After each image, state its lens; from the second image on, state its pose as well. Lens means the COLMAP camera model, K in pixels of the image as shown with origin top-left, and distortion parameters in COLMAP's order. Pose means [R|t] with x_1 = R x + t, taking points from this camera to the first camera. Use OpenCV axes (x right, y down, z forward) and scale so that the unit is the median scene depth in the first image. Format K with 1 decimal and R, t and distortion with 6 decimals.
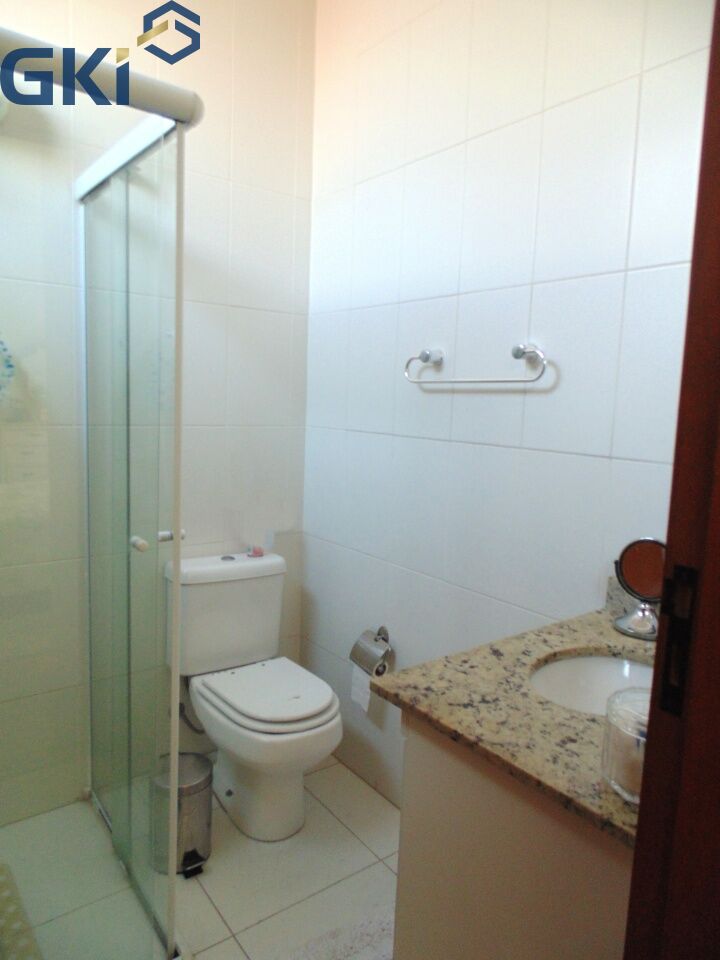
lens RADIAL K [[638.6, 0, 355.9], [0, 638.6, 480.4], [0, 0, 1]] dist [-0.031017, 0.013104]
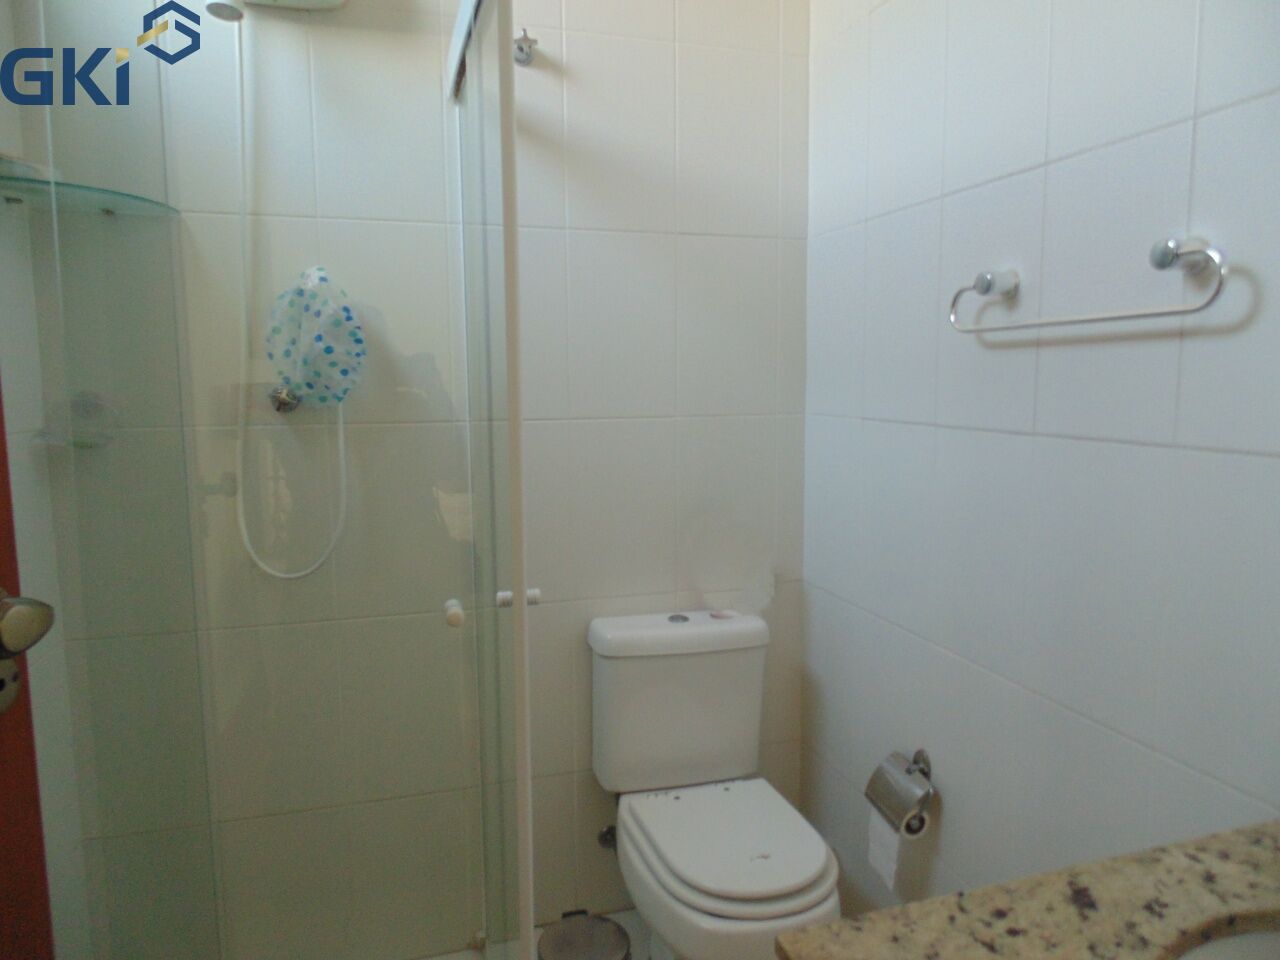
lens RADIAL K [[851.4, 0, 645.9], [0, 851.4, 481.2], [0, 0, 1]] dist [-0.031017, 0.013104]
pose [[0.937429, 0.000859, -0.348175, 0.090962], [-0.002800, 0.999983, -0.005070, -0.017747], [0.348165, 0.005728, 0.937416, 0.210557]]
